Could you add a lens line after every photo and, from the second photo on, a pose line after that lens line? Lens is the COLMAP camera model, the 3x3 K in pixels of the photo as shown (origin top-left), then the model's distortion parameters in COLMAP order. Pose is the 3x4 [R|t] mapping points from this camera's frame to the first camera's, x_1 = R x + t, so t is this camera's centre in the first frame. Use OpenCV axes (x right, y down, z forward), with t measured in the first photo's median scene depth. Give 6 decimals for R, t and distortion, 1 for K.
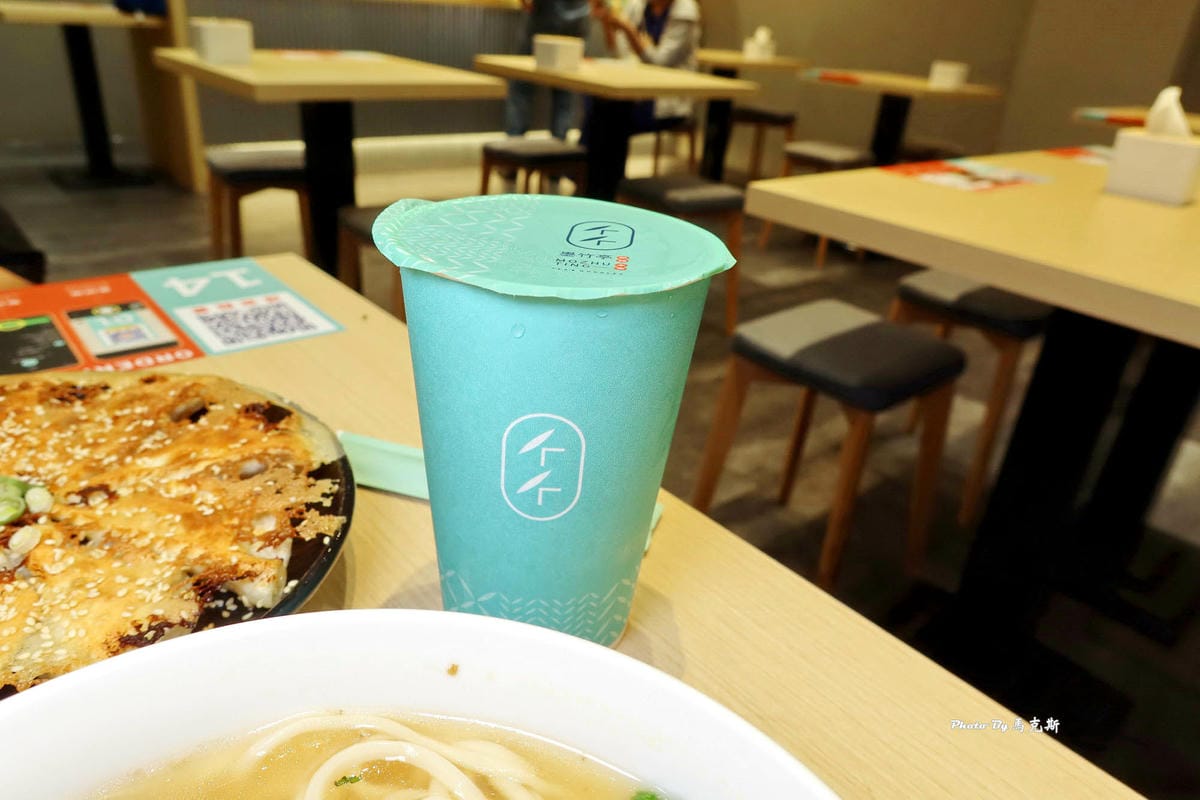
lens RADIAL K [[812.6, 0, 634.7], [0, 812.6, 403.7], [0, 0, 1]] dist [-0.027642, 0.002336]
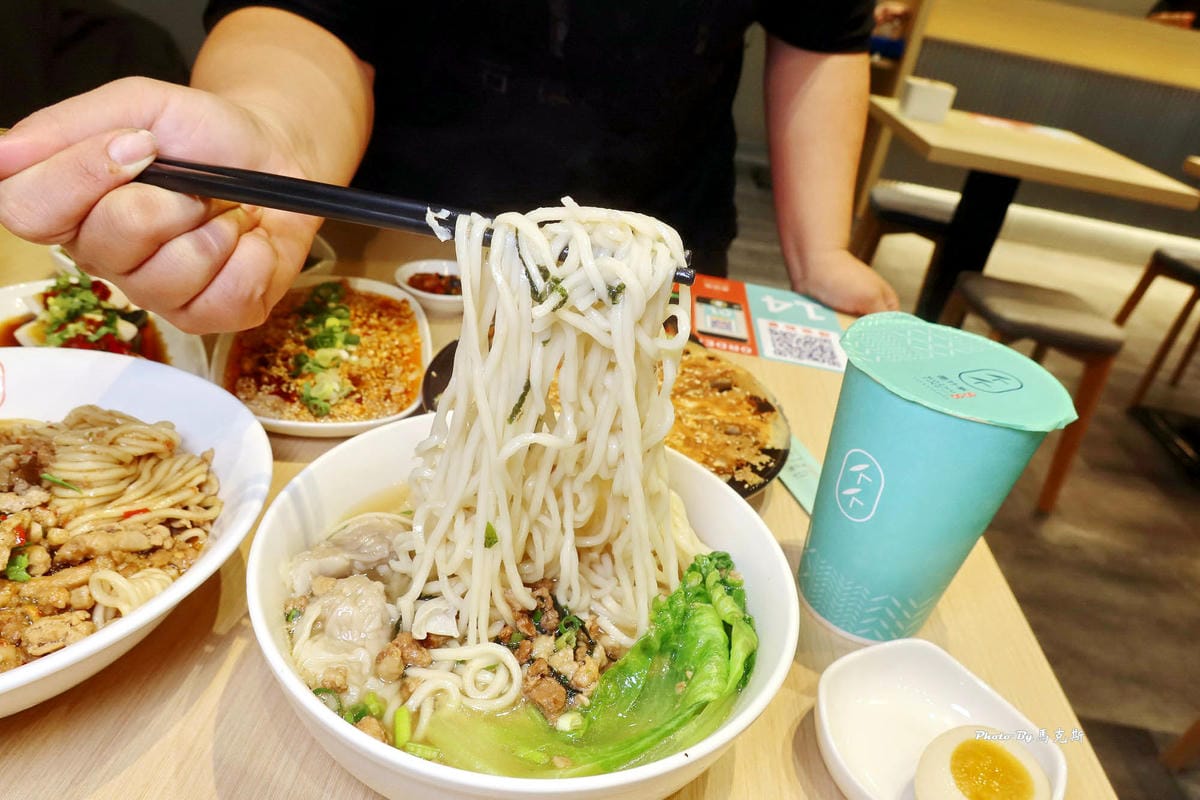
lens RADIAL K [[812.6, 0, 602.7], [0, 812.6, 412.7], [0, 0, 1]] dist [-0.027642, 0.002336]
pose [[0.682497, 0.384725, -0.621437, 0.336606], [-0.411516, 0.904946, 0.108293, -0.019850], [0.604030, 0.181822, 0.775943, -0.413914]]
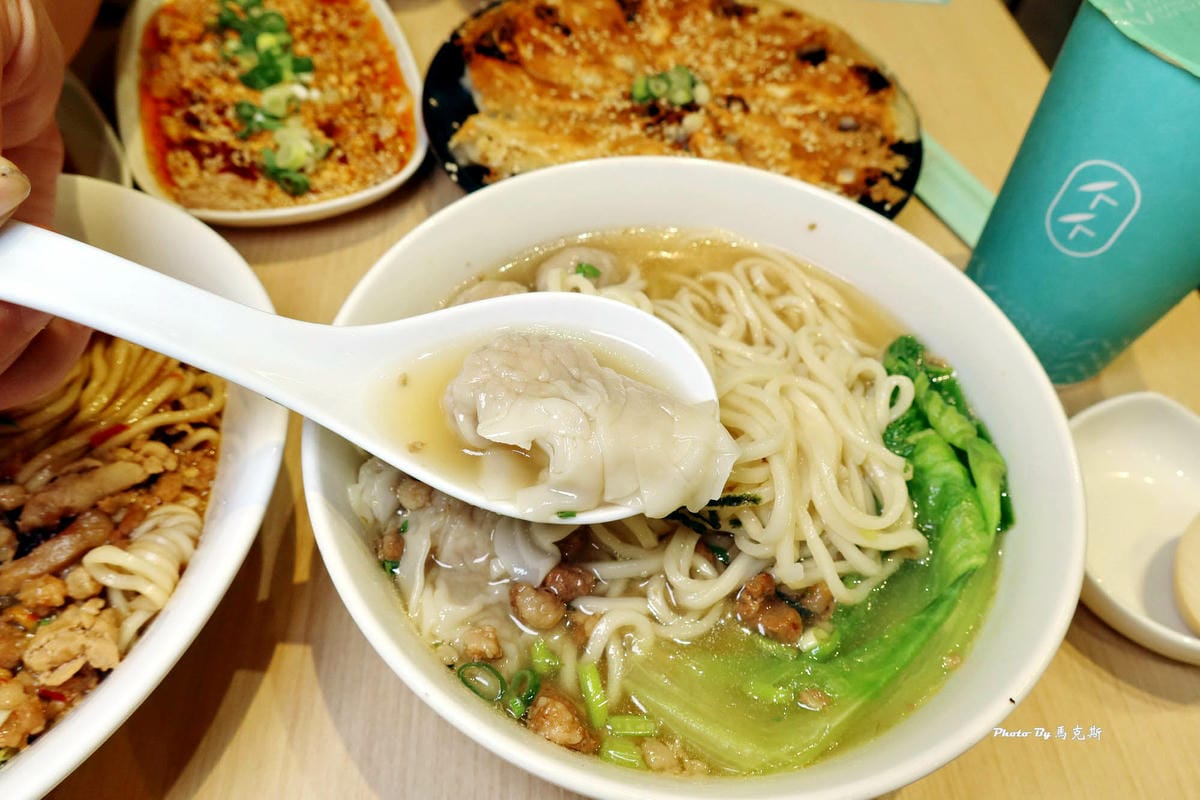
lens RADIAL K [[812.6, 0, 604.6], [0, 812.6, 422.2], [0, 0, 1]] dist [-0.027642, 0.002336]
pose [[0.769135, 0.496075, -0.402915, -0.049701], [-0.291004, 0.833154, 0.470288, -0.009891], [0.568988, -0.244465, 0.785168, -0.255485]]
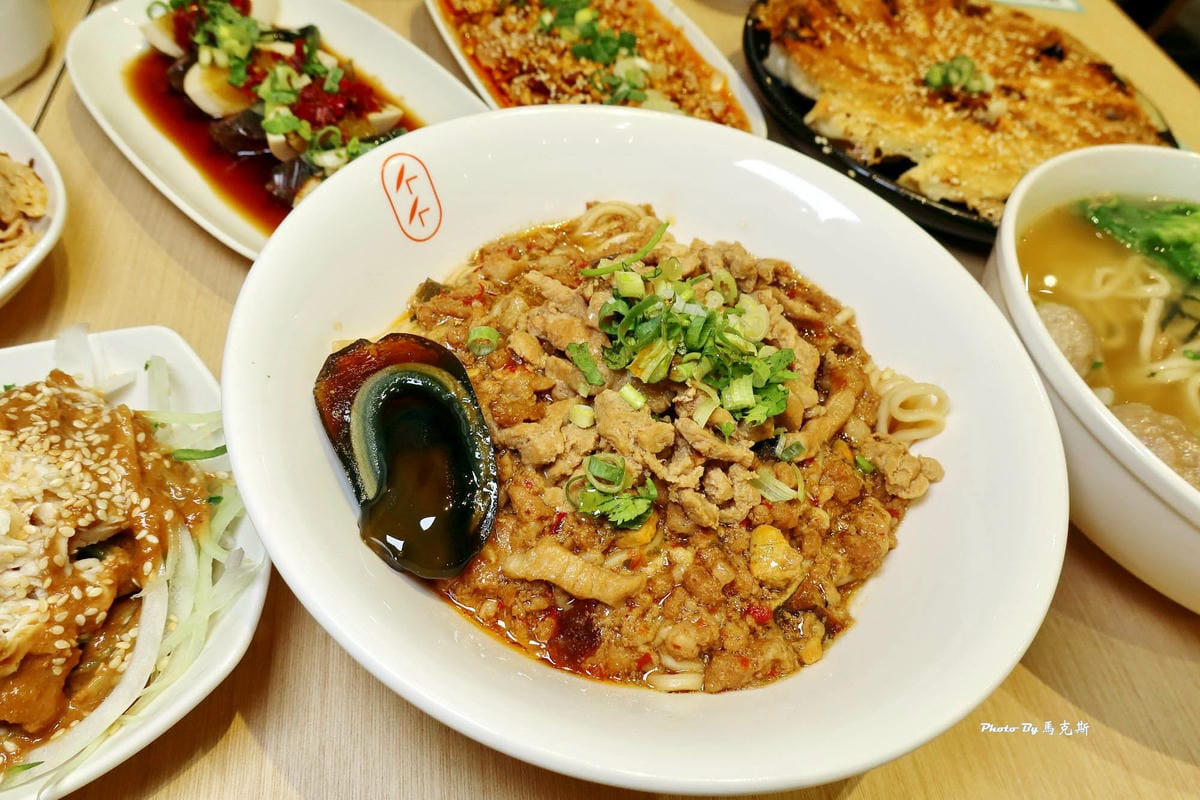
lens RADIAL K [[812.6, 0, 598.6], [0, 812.6, 402.6], [0, 0, 1]] dist [-0.027642, 0.002336]
pose [[0.819783, 0.476268, -0.318000, -0.523444], [-0.328869, 0.846122, 0.419432, 0.210037], [0.468829, -0.239263, 0.850266, -0.667907]]
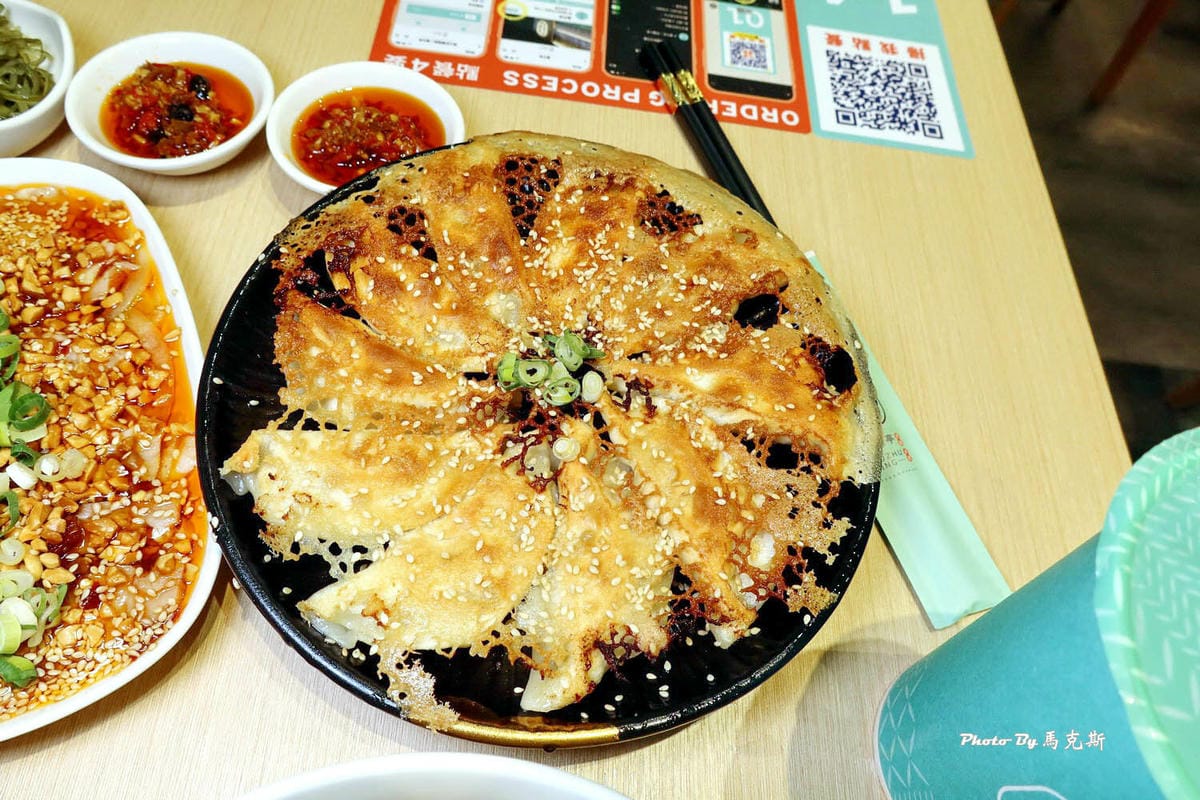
lens RADIAL K [[827.9, 0, 605.5], [0, 827.9, 407.7], [0, 0, 1]] dist [-0.021178, -0.015335]
pose [[0.717068, 0.611794, -0.333949, -0.339544], [-0.377311, 0.743567, 0.552036, -0.385842], [0.586046, -0.269845, 0.764025, 0.202688]]
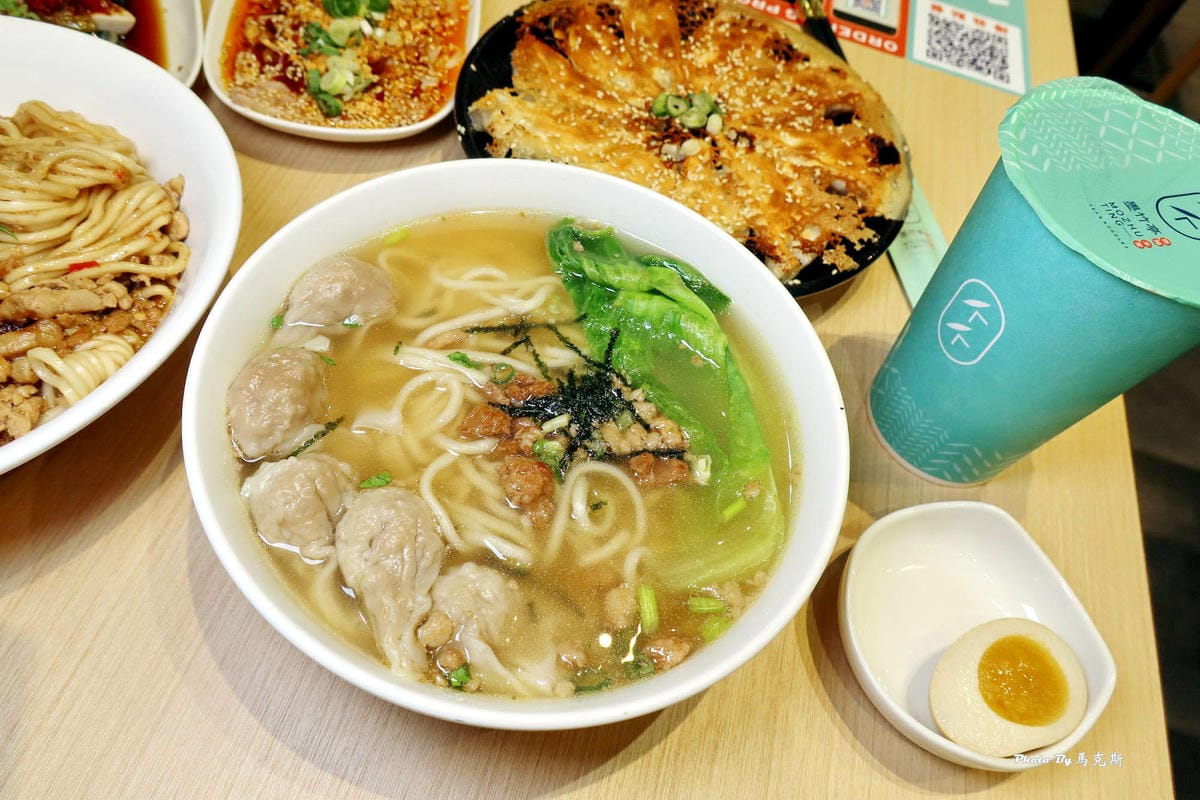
lens RADIAL K [[832.2, 0, 594.9], [0, 832.2, 427.9], [0, 0, 1]] dist [-0.027802, -0.001518]
pose [[0.543254, 0.706961, -0.452859, 0.173692], [-0.475060, 0.703582, 0.528479, -0.159949], [0.692237, -0.071963, 0.718073, -0.223880]]
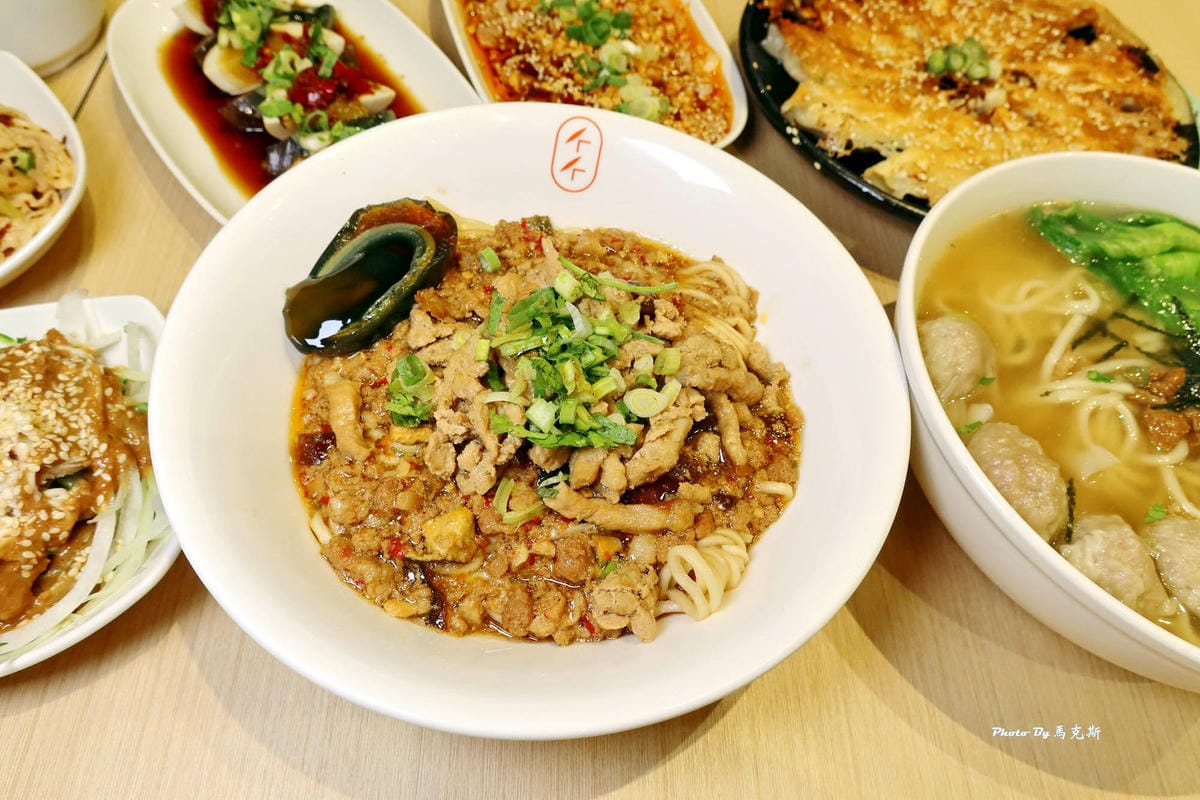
lens RADIAL K [[812.6, 0, 598.6], [0, 812.6, 407.2], [0, 0, 1]] dist [-0.027642, 0.002336]
pose [[0.738337, 0.559209, -0.377020, -0.348173], [-0.323988, 0.784381, 0.528941, 0.057637], [0.591516, -0.268387, 0.760314, -0.612182]]
